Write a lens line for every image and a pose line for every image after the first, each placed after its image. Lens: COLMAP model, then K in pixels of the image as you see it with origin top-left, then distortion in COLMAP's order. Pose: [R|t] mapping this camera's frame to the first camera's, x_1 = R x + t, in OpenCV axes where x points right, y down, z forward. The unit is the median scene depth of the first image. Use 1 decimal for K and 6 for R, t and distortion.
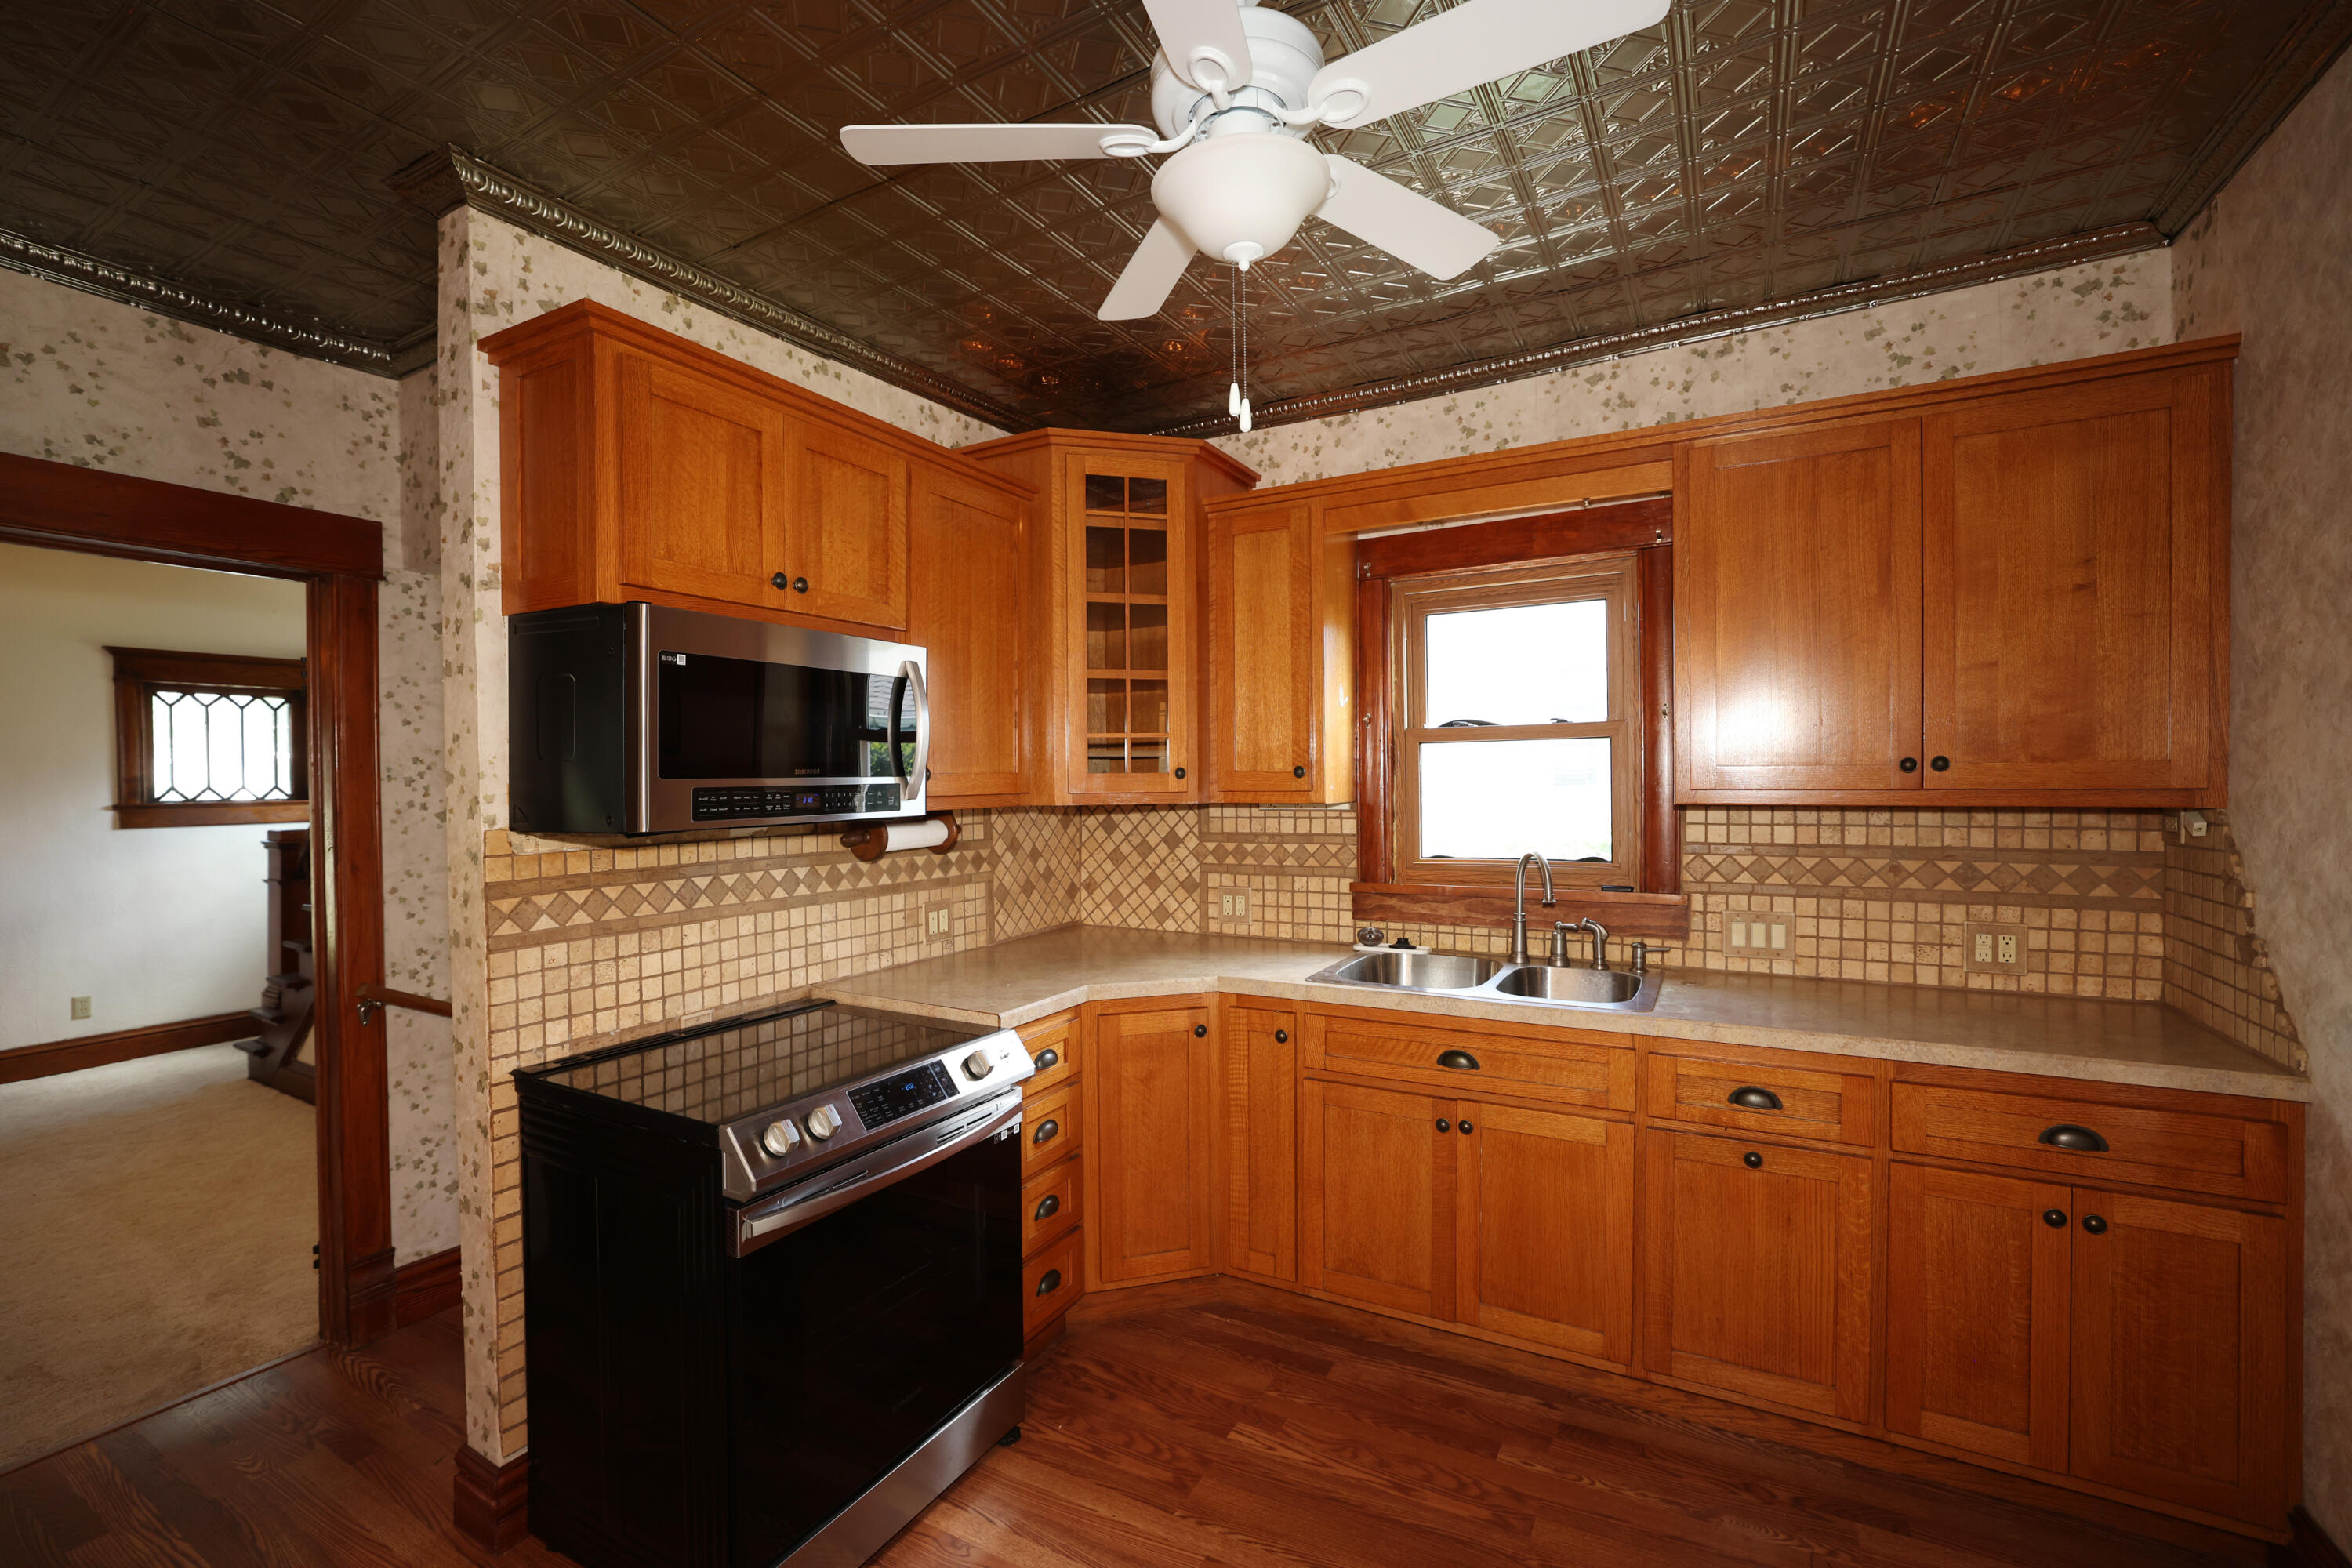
lens RADIAL K [[1006.9, 0, 1171.8], [0, 1006.9, 792.7], [0, 0, 1]] dist [-0.047102, 0.018863]
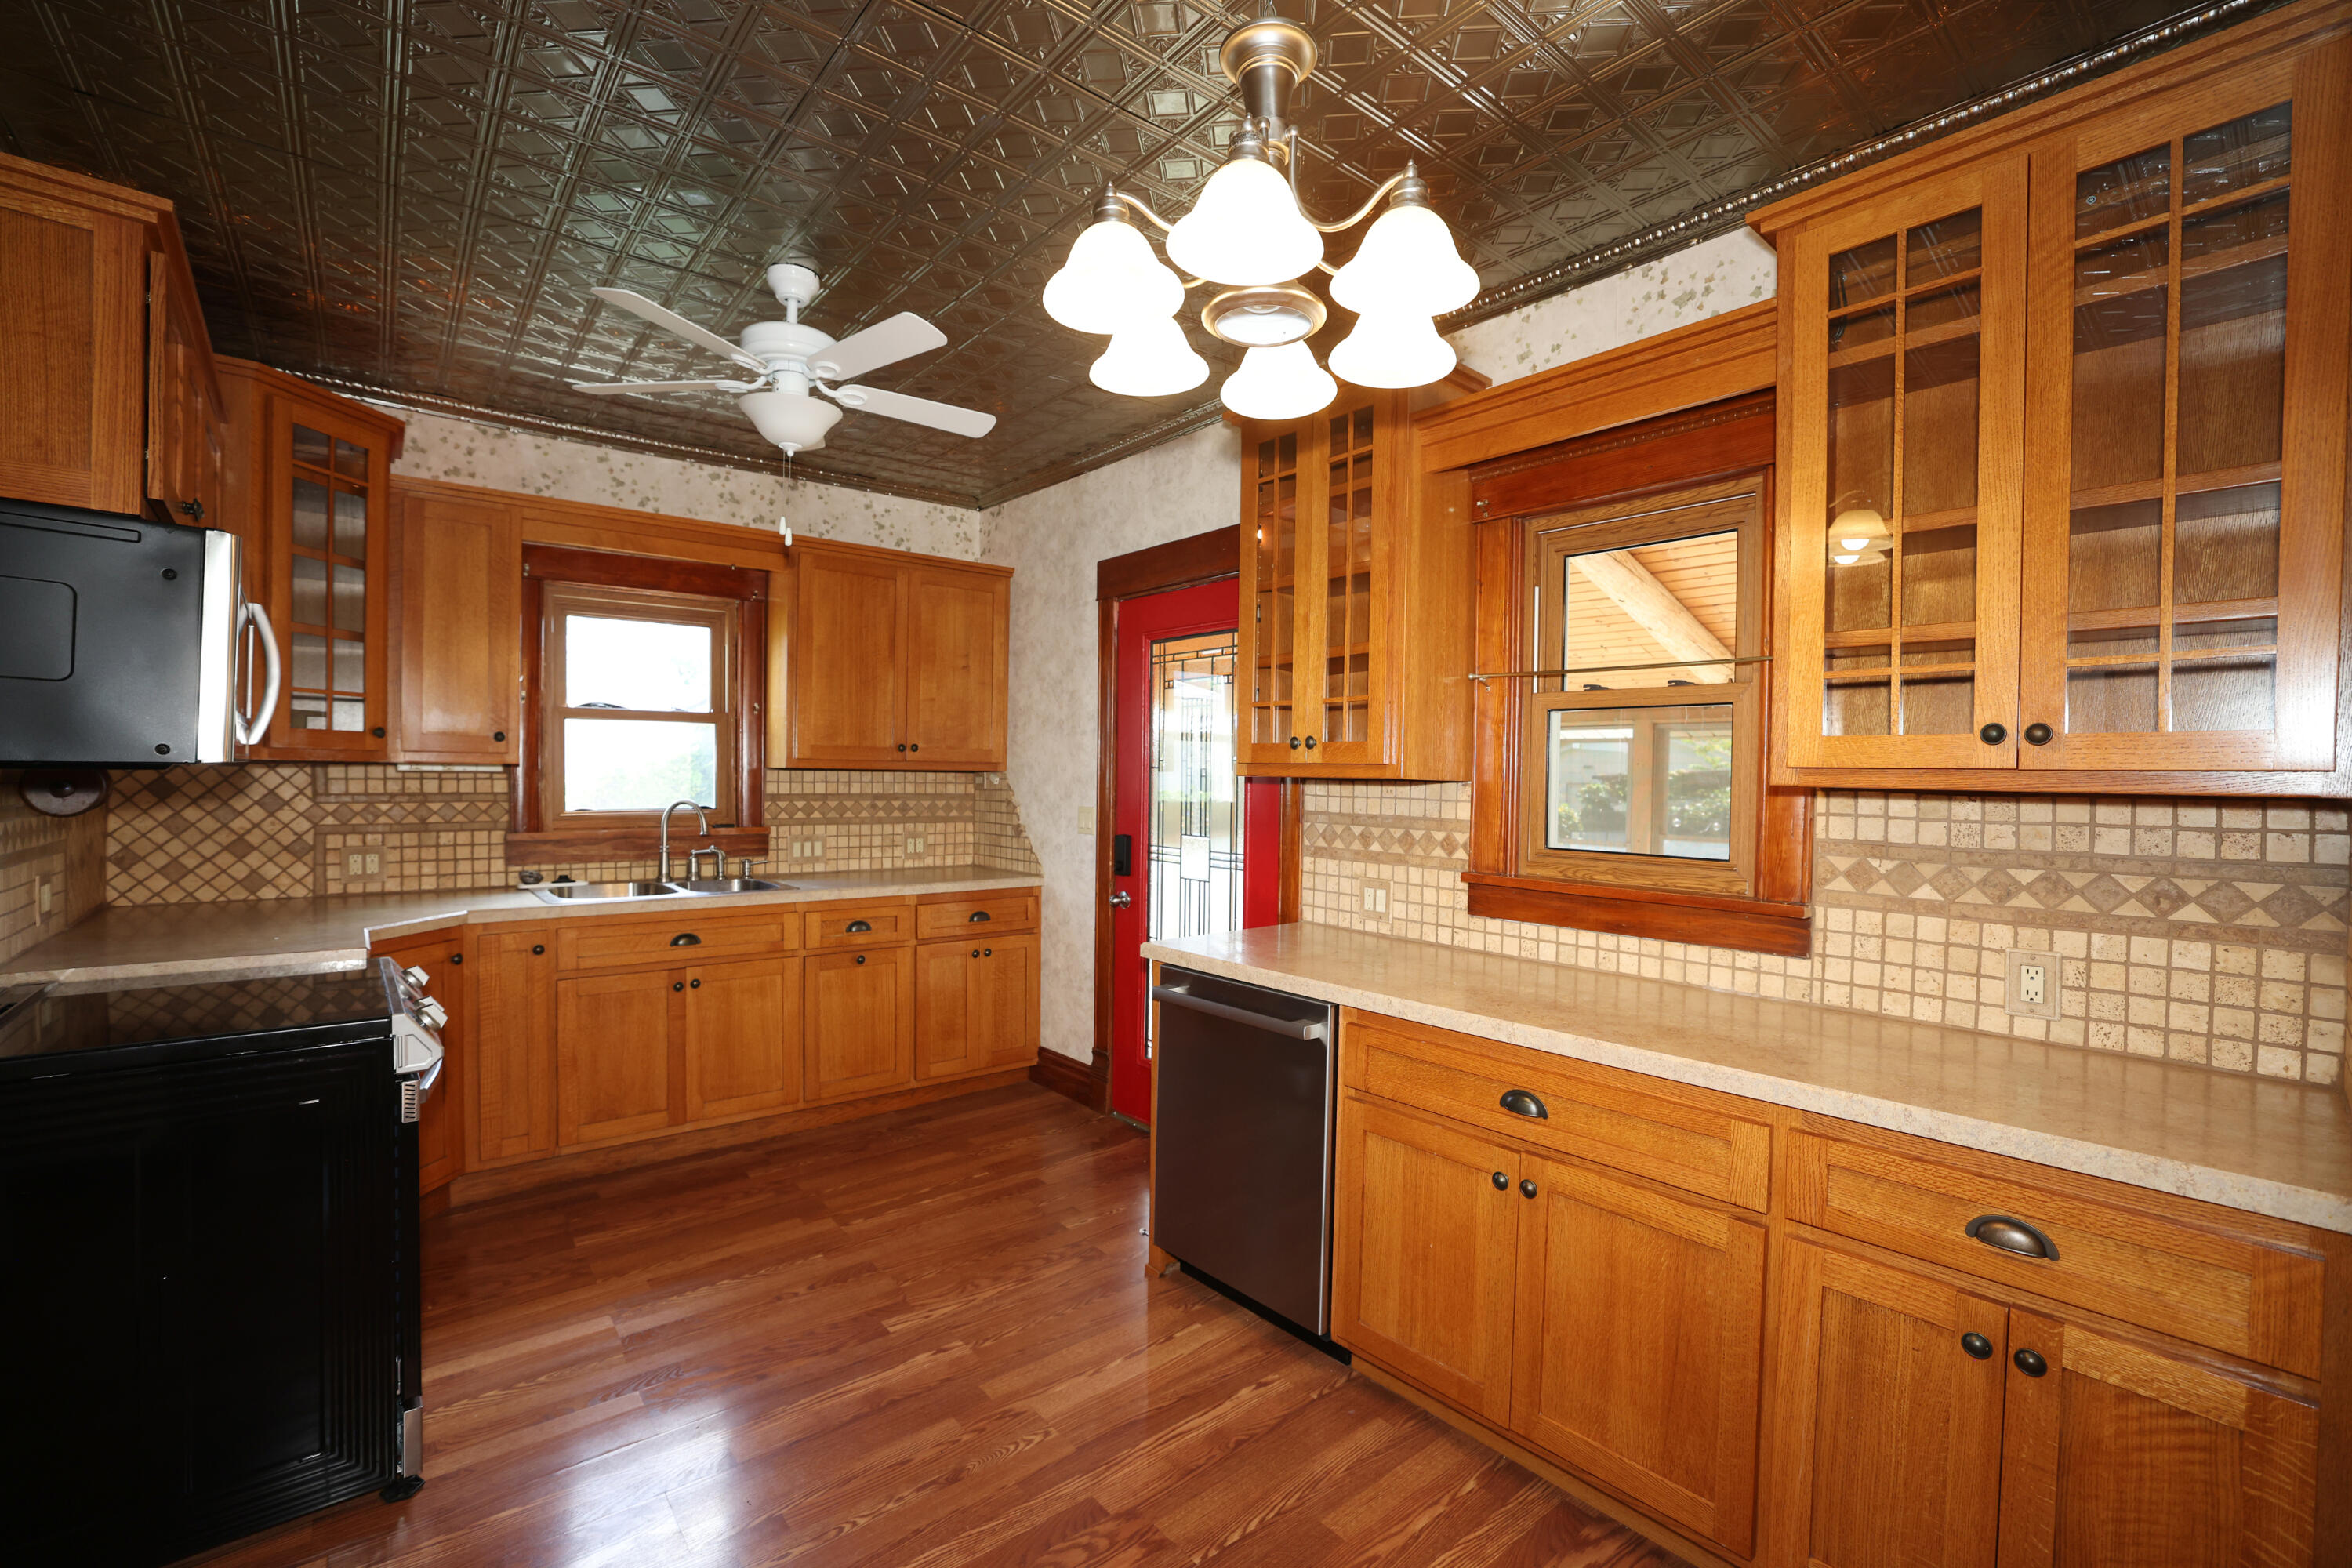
lens RADIAL K [[1006.9, 0, 1171.8], [0, 1006.9, 792.7], [0, 0, 1]] dist [-0.047102, 0.018863]
pose [[0.360617, -0.001557, 0.932713, -0.761655], [-0.003624, 0.999989, 0.003071, 0.043814], [-0.932707, -0.004487, 0.360607, -0.167604]]
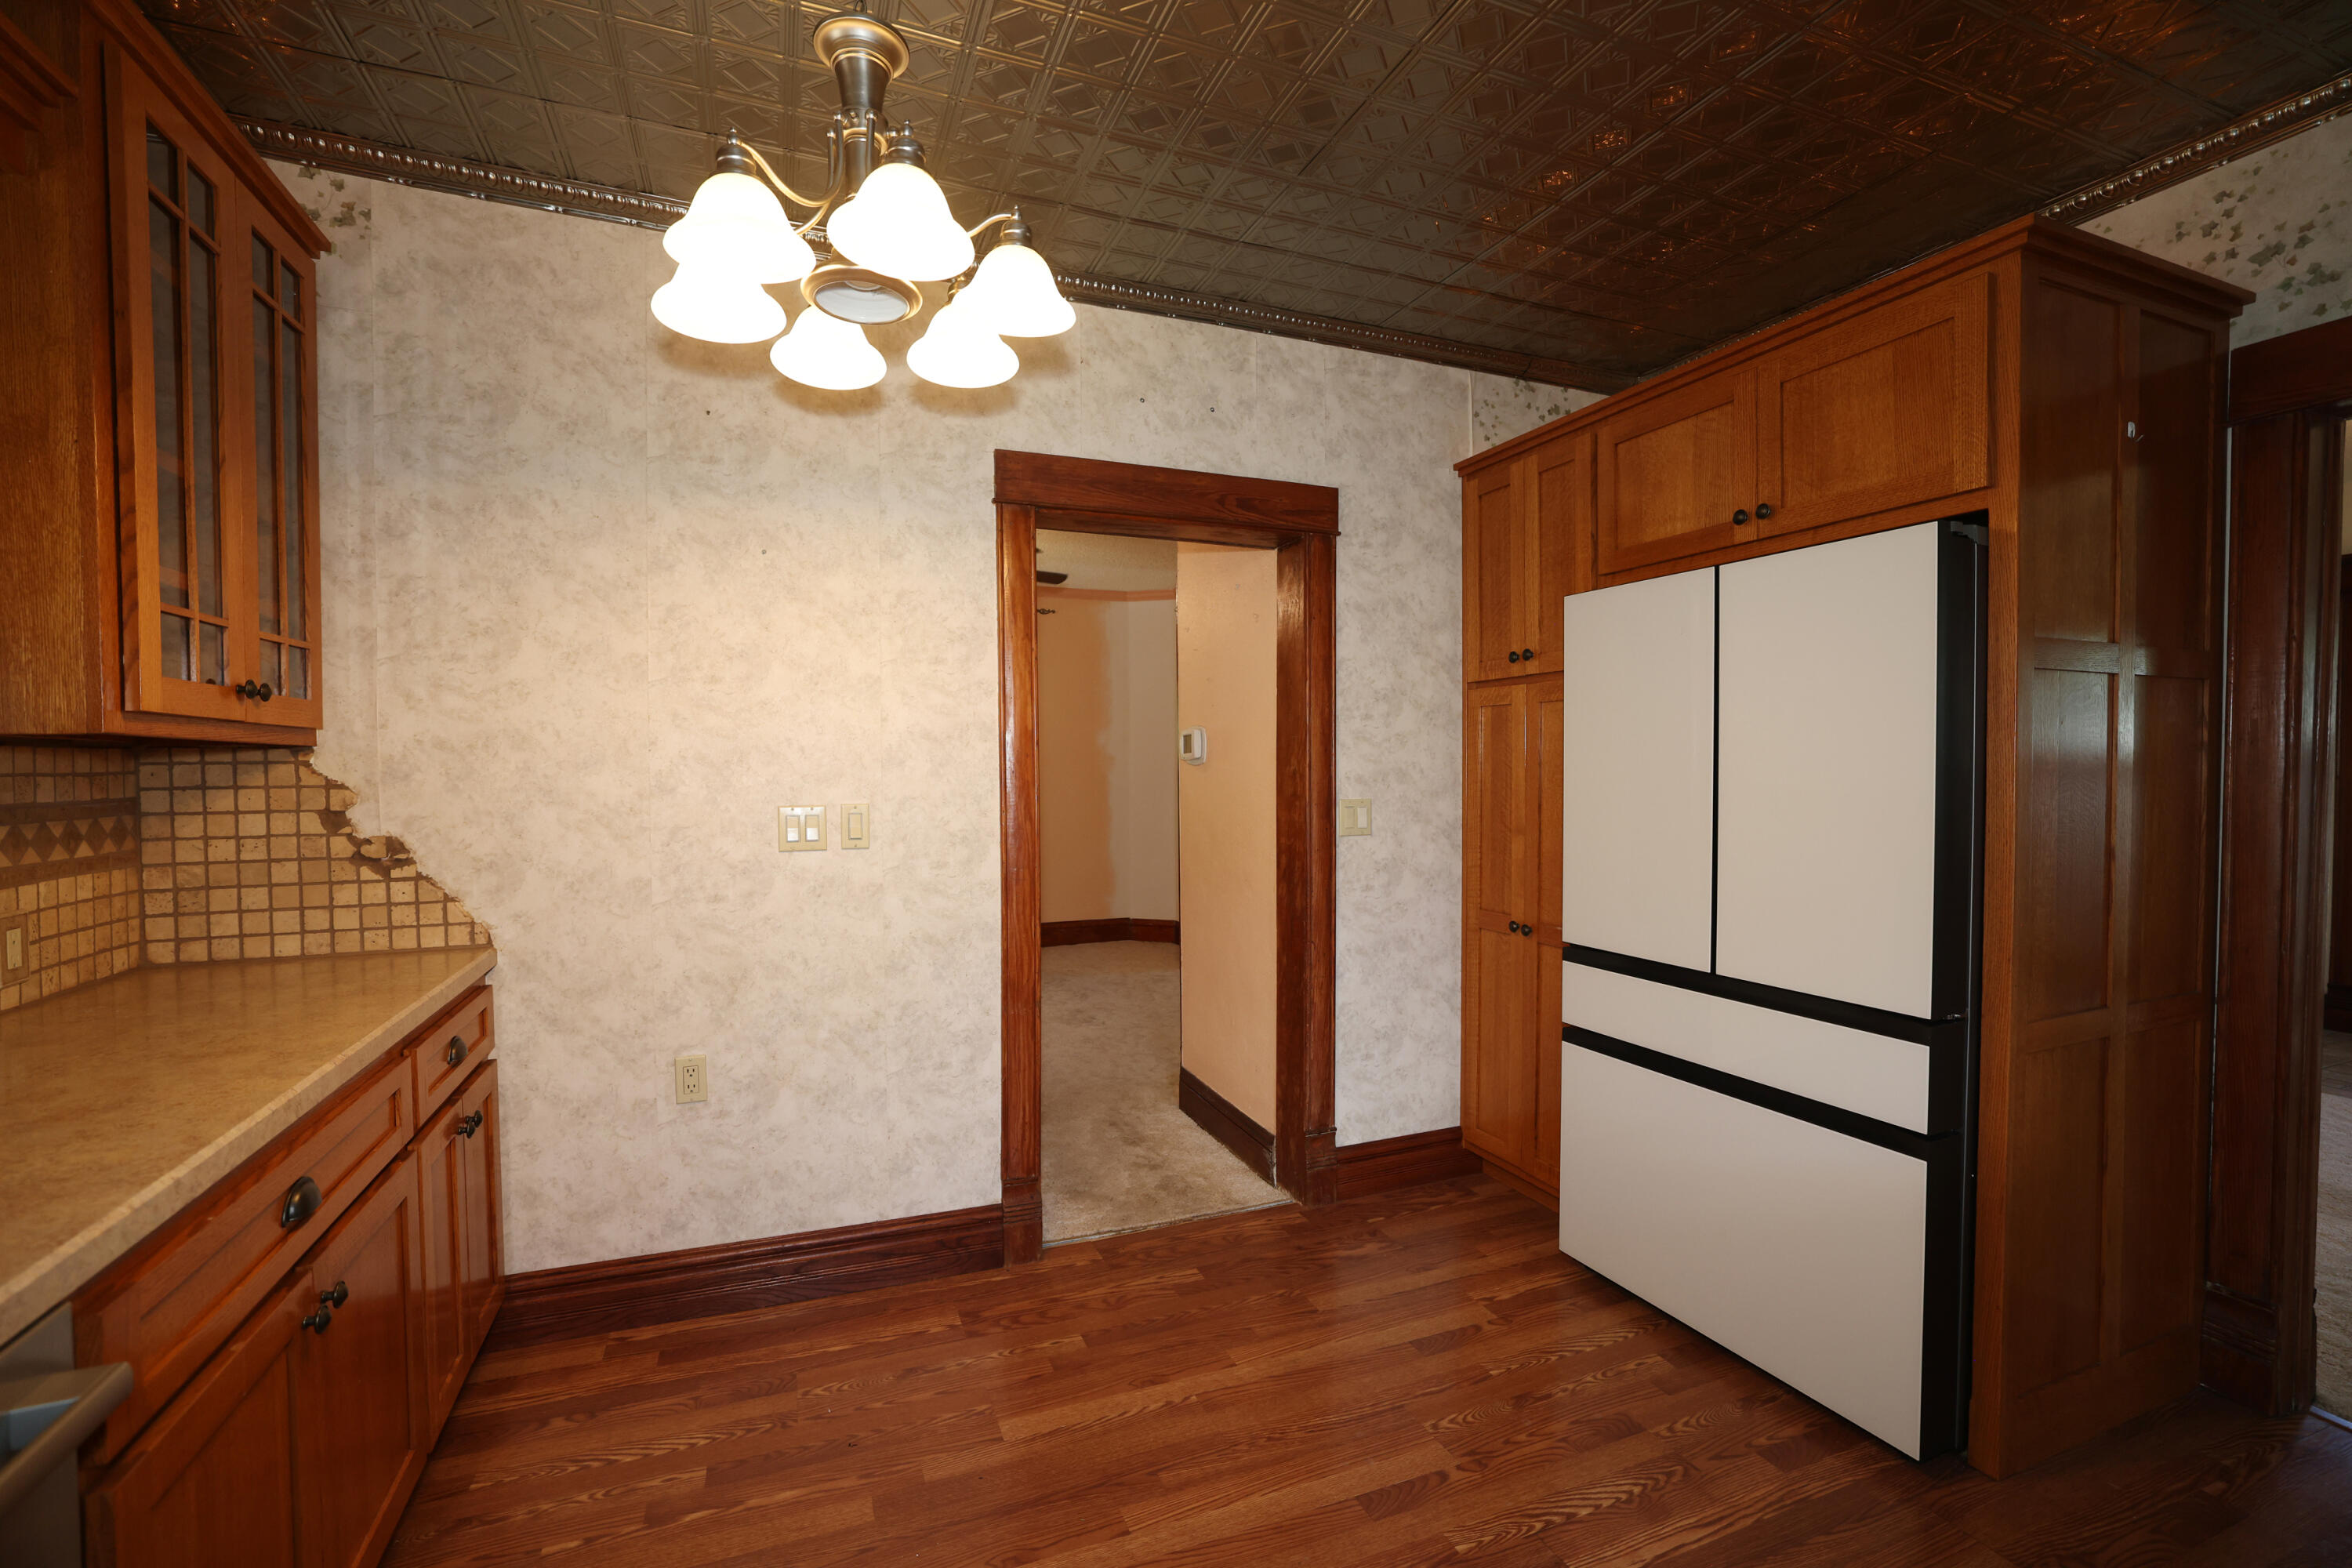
lens RADIAL K [[1006.9, 0, 1171.8], [0, 1006.9, 792.7], [0, 0, 1]] dist [-0.047102, 0.018863]
pose [[-0.630058, 0.033353, -0.775832, 0.137859], [-0.002123, 0.998999, 0.044671, 0.047081], [0.776546, 0.029792, -0.629356, 0.514611]]
